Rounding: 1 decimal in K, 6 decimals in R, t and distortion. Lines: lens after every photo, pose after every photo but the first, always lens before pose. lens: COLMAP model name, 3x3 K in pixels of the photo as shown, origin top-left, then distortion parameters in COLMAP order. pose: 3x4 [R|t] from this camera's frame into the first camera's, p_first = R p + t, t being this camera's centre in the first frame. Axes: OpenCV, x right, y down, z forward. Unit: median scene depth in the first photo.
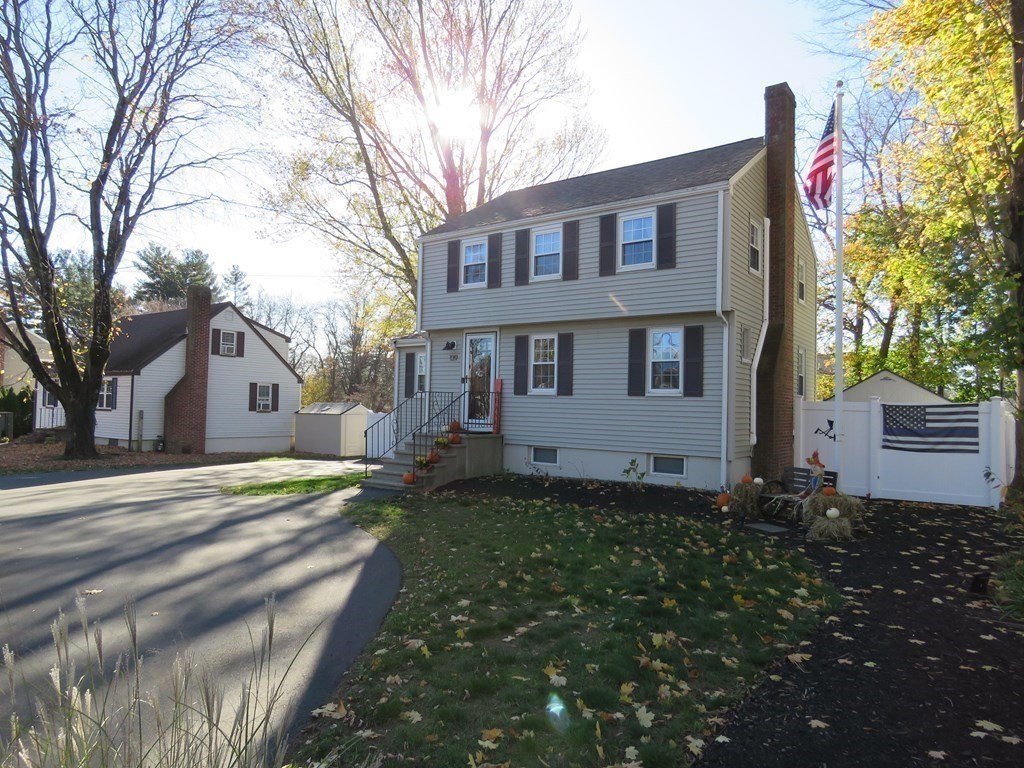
lens RADIAL K [[658.7, 0, 512.0], [0, 658.7, 384.0], [0, 0, 1]] dist [0.006197, 0.001384]
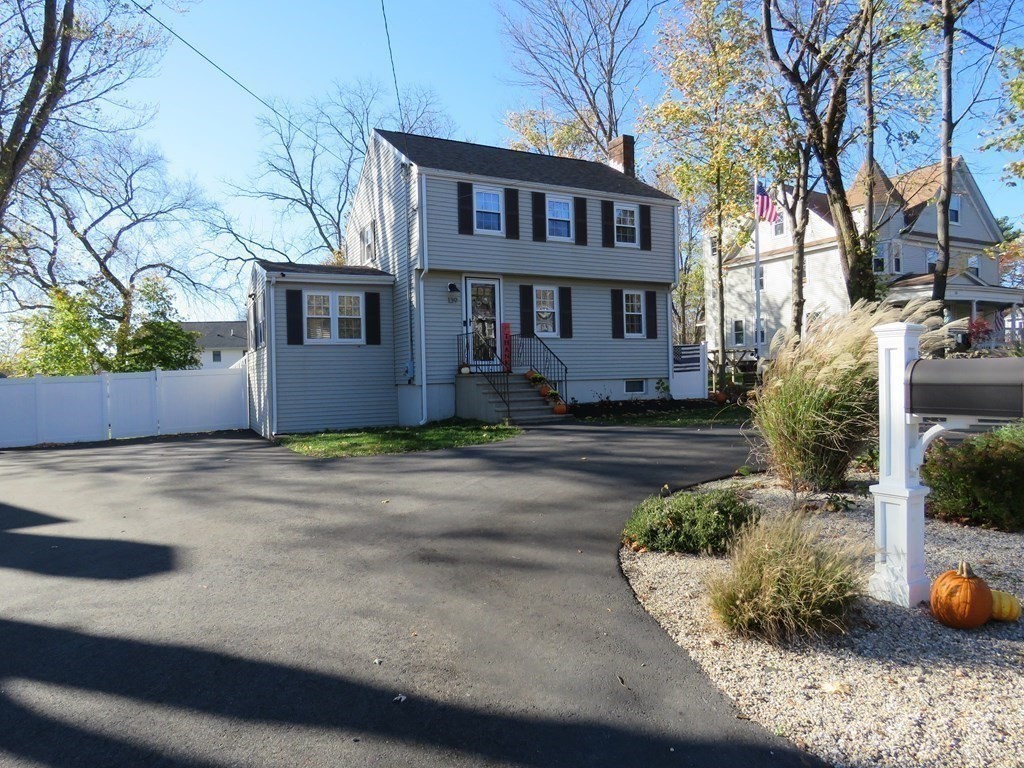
lens RADIAL K [[658.7, 0, 512.0], [0, 658.7, 384.0], [0, 0, 1]] dist [0.006197, 0.001384]
pose [[0.456024, -0.042624, 0.888946, -1.041884], [-0.001180, 0.998823, 0.048498, 0.042799], [-0.889967, -0.023166, 0.455436, 0.513867]]
